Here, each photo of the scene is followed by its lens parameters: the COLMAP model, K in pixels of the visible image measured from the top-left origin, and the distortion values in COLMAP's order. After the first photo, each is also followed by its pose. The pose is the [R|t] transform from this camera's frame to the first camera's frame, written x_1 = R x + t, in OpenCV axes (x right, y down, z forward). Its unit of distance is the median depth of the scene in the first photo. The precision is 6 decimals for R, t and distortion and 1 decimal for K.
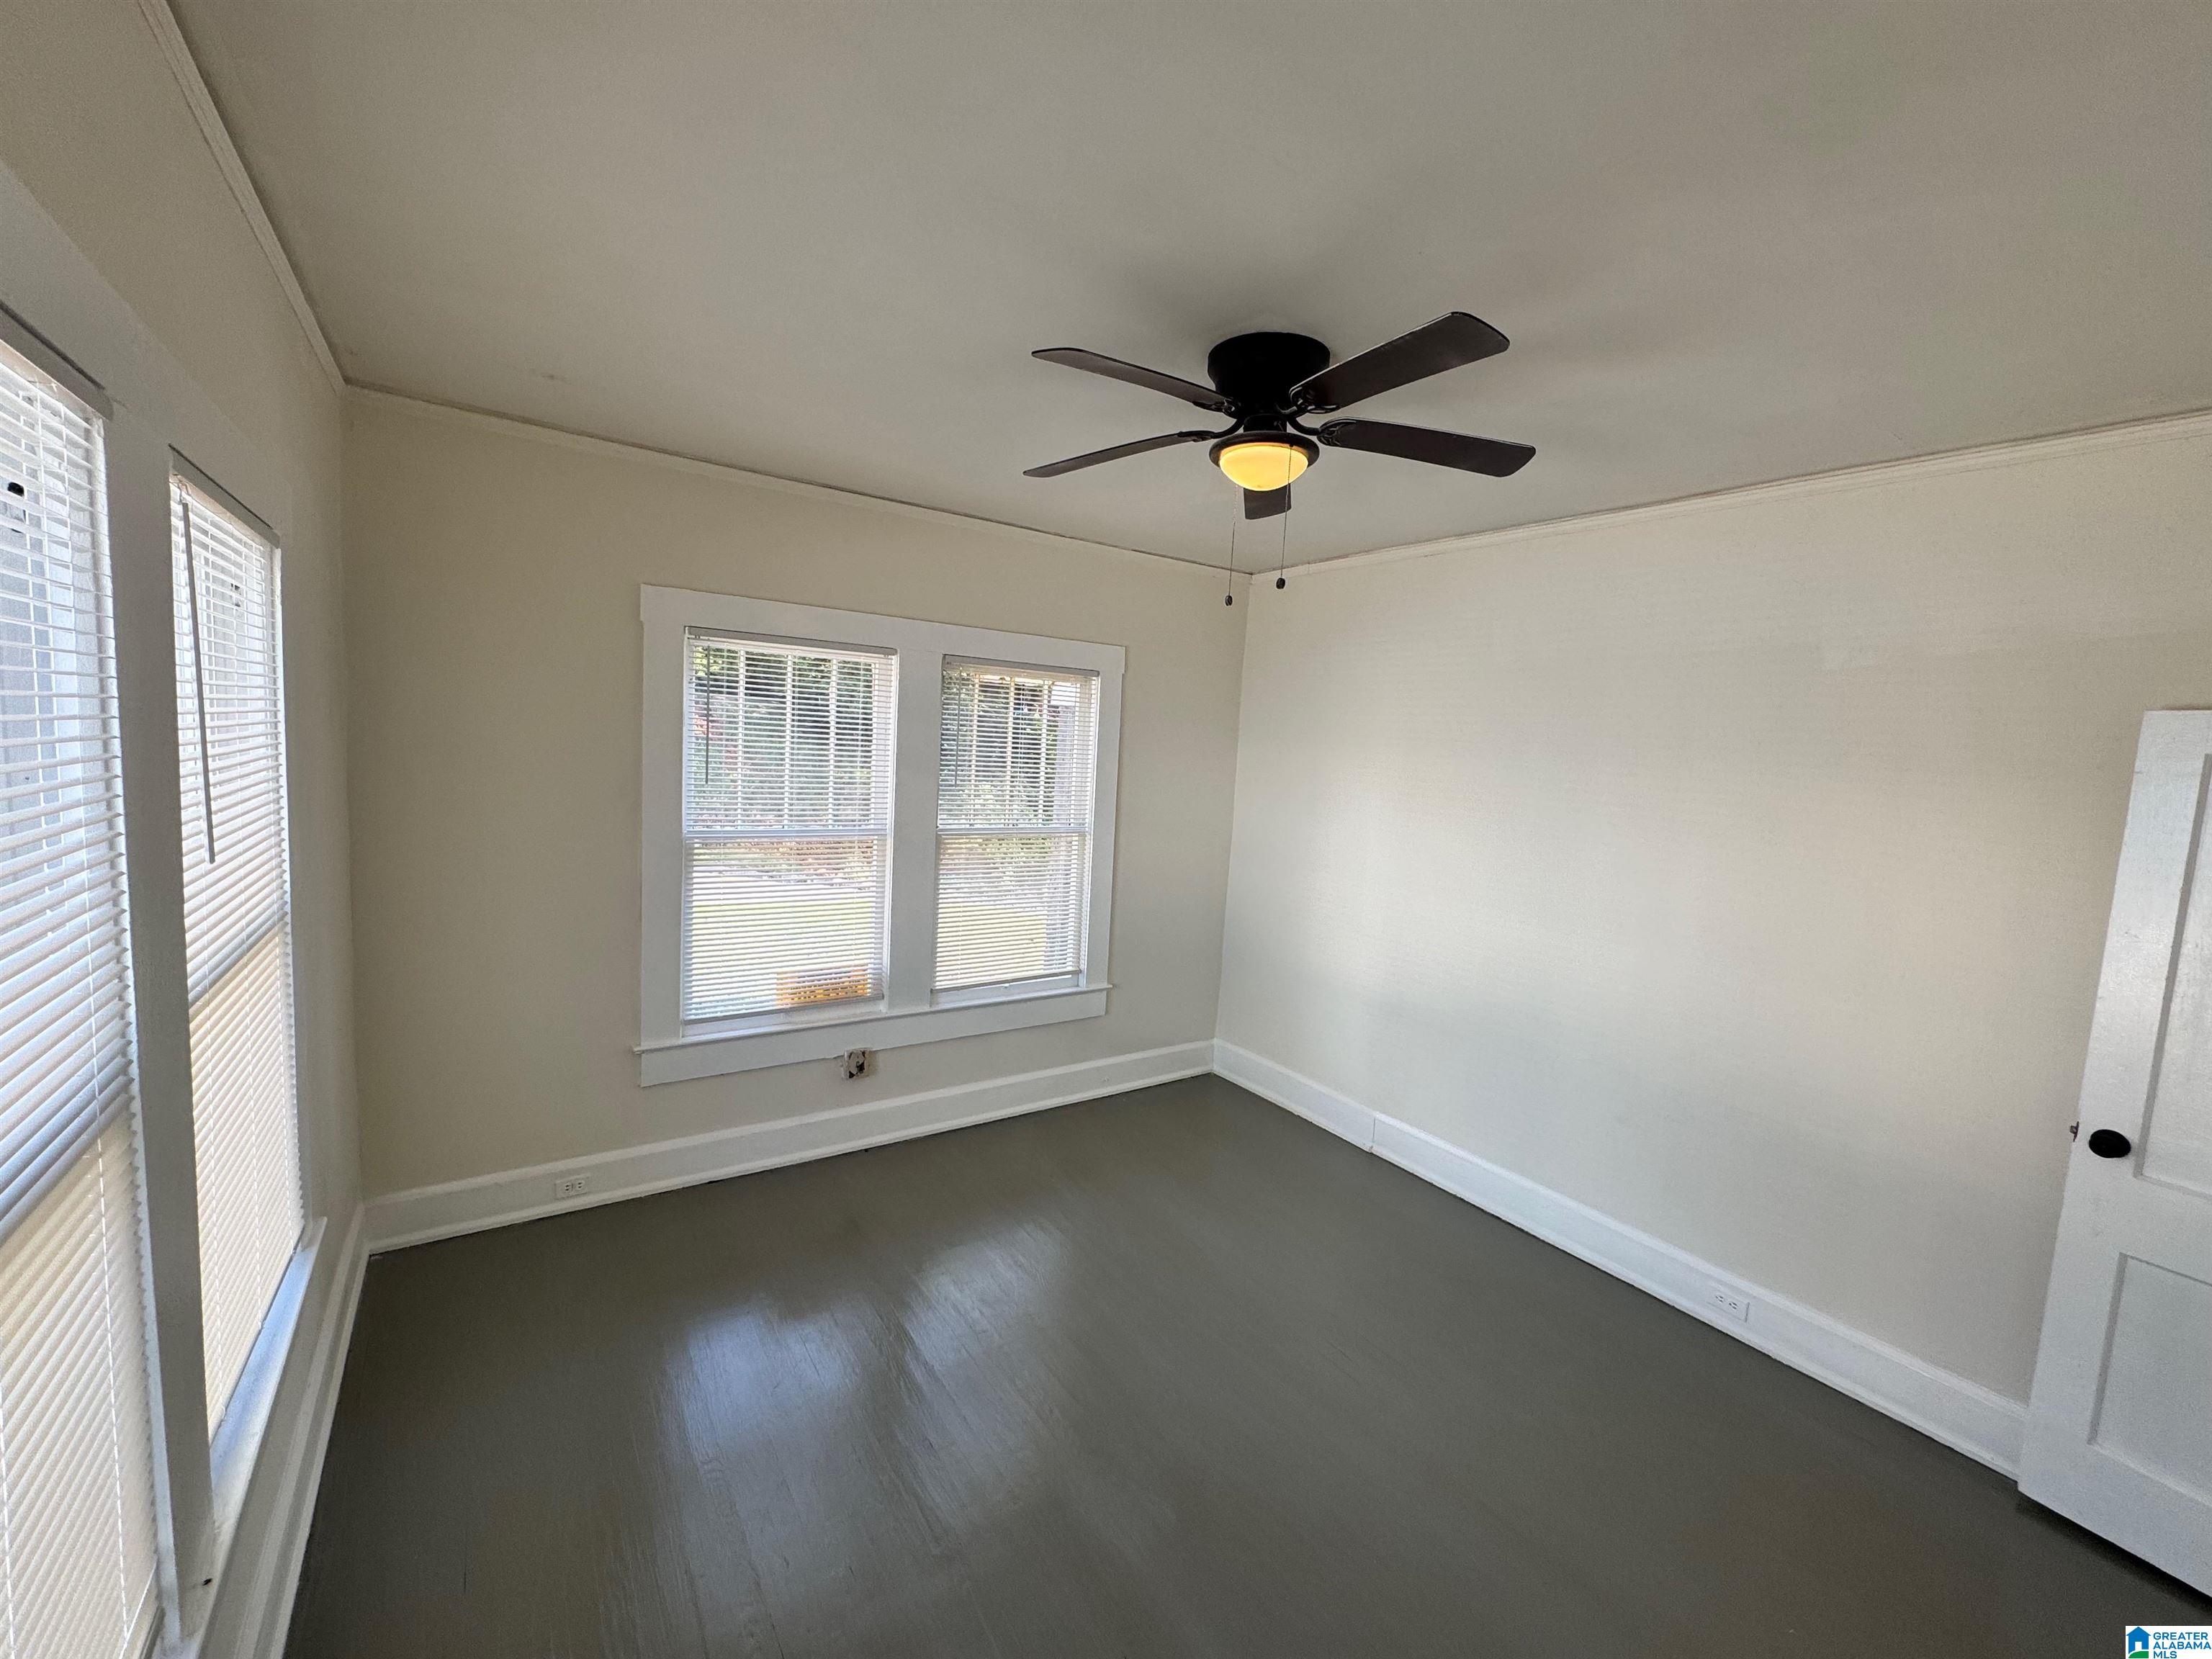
lens RADIAL K [[885.2, 0, 1112.0], [0, 885.2, 829.0], [0, 0, 1]] dist [-0.010520, -0.000119]
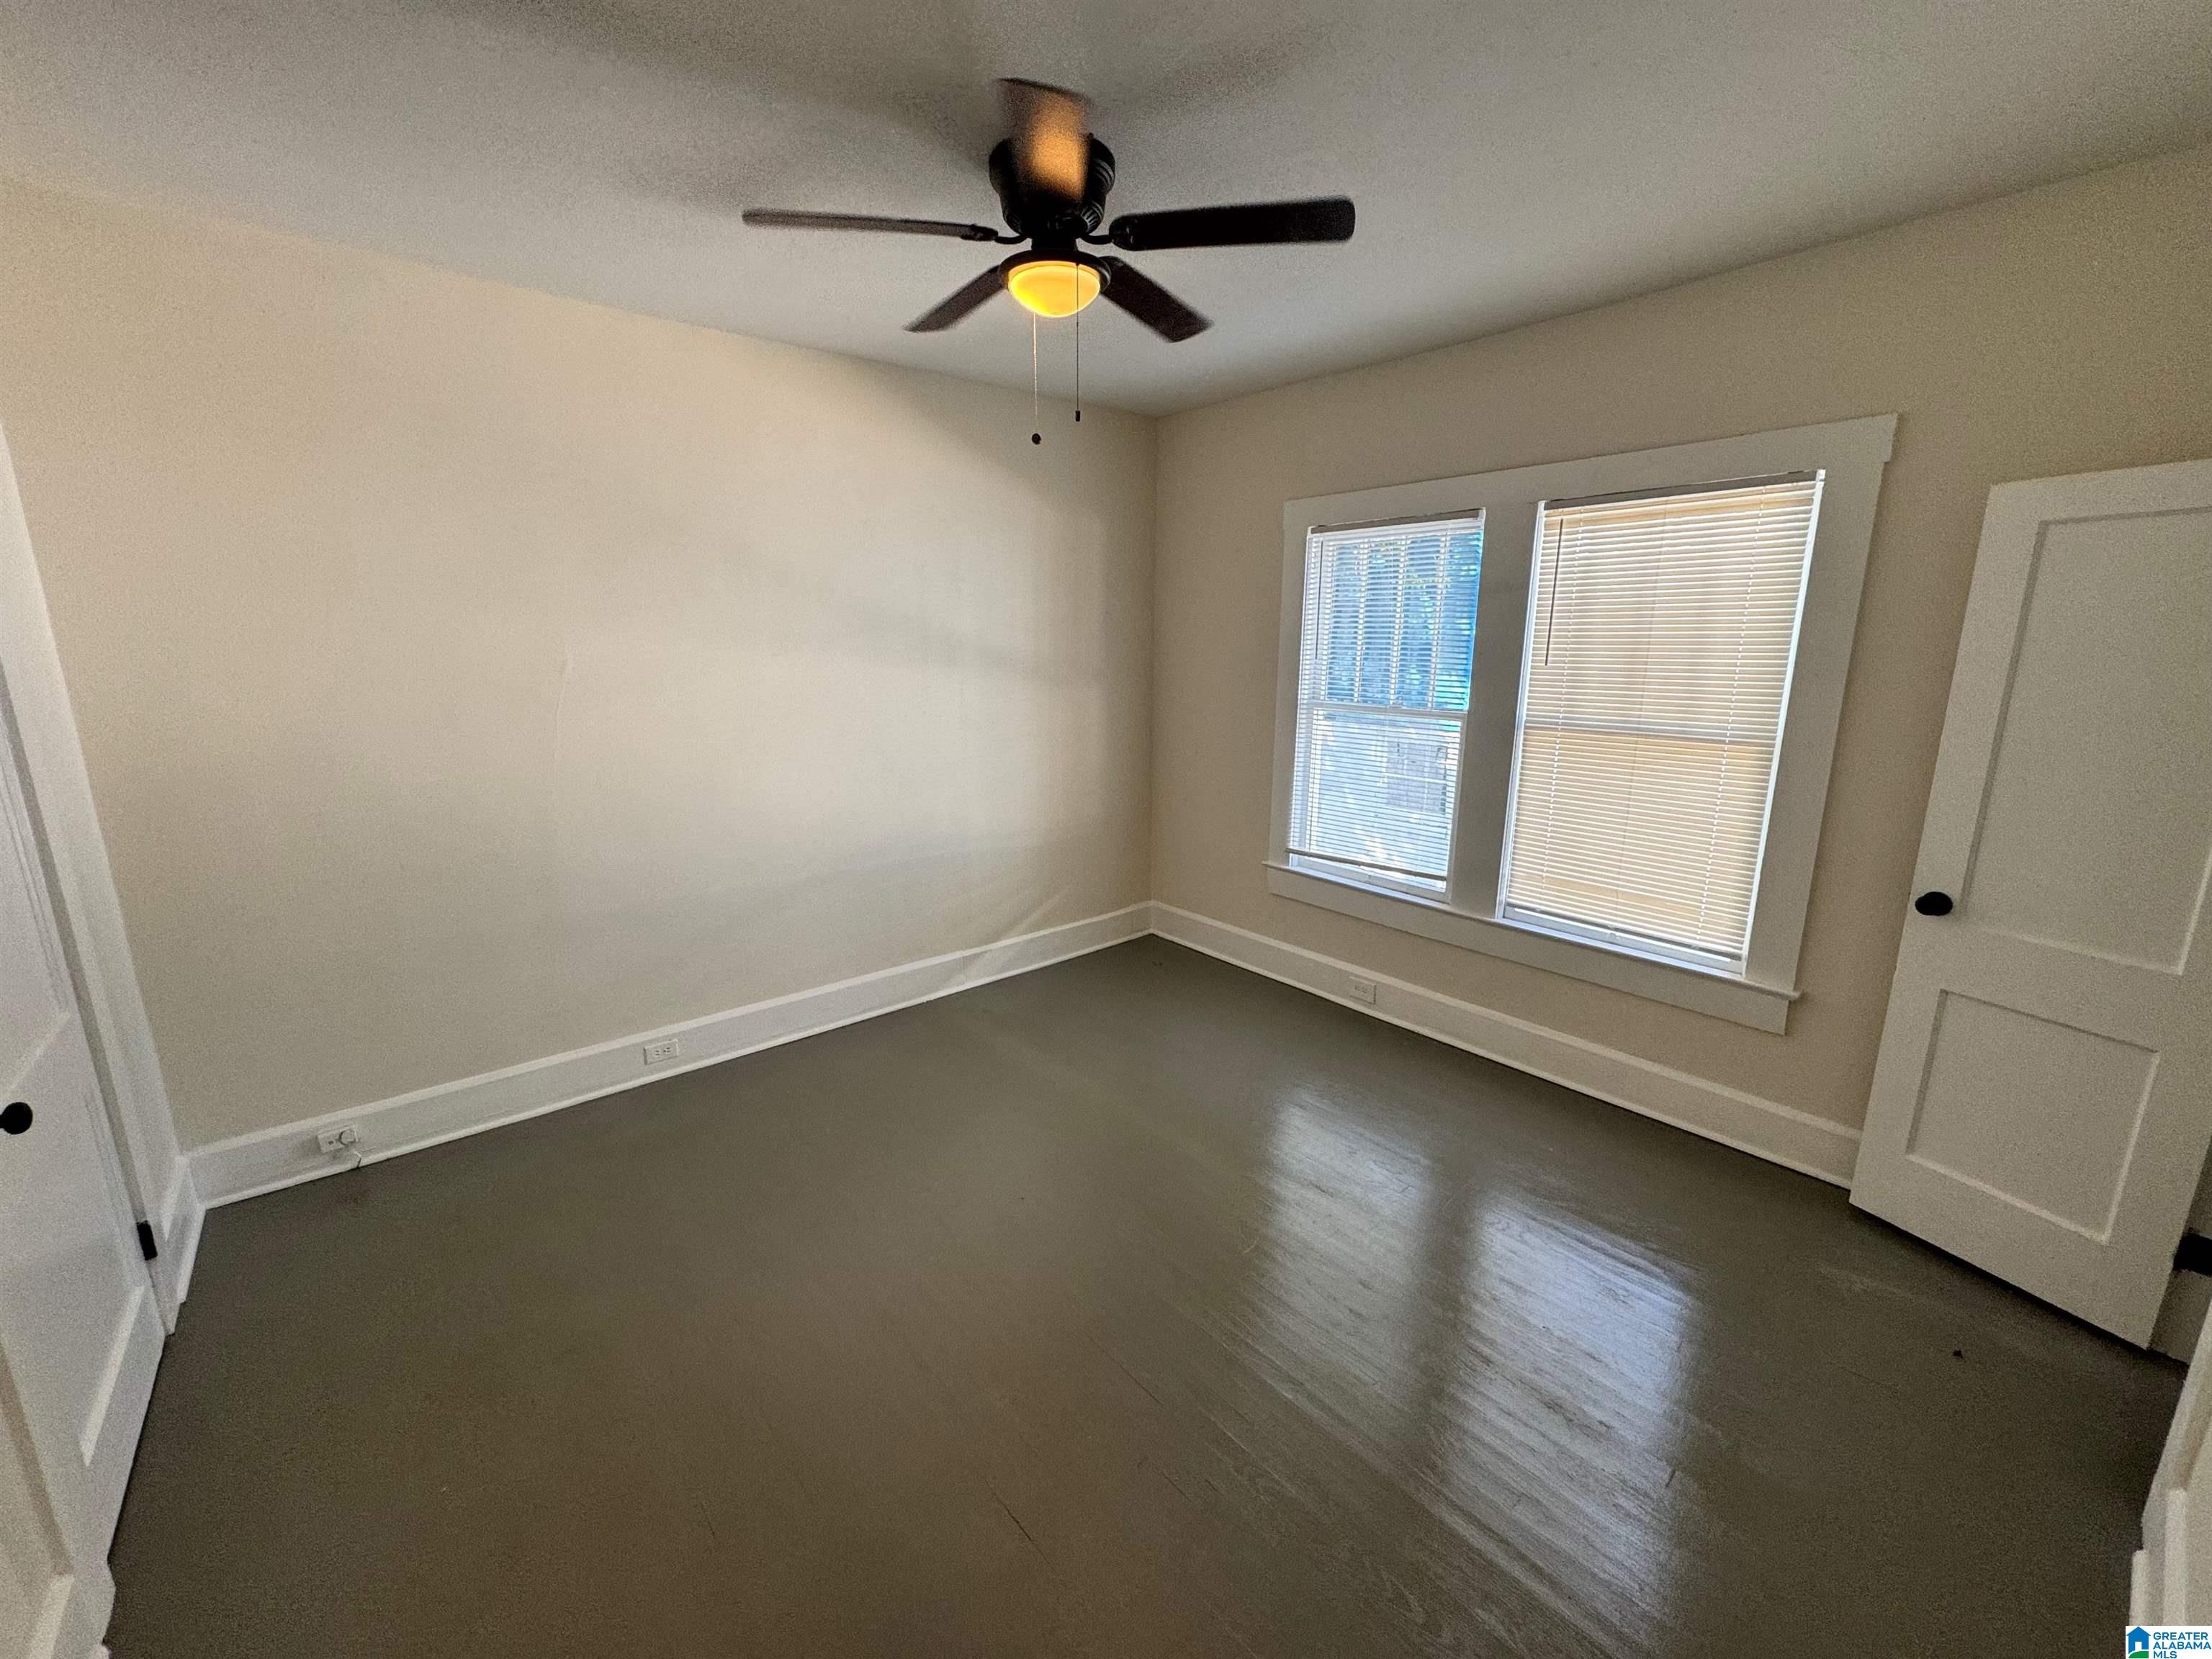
lens RADIAL K [[885.2, 0, 1112.0], [0, 885.2, 829.0], [0, 0, 1]] dist [-0.010520, -0.000119]
pose [[0.087469, 0.158336, -0.983503, 0.741960], [-0.089082, 0.984575, 0.150586, 0.018936], [0.992176, 0.074440, 0.100225, 0.629959]]
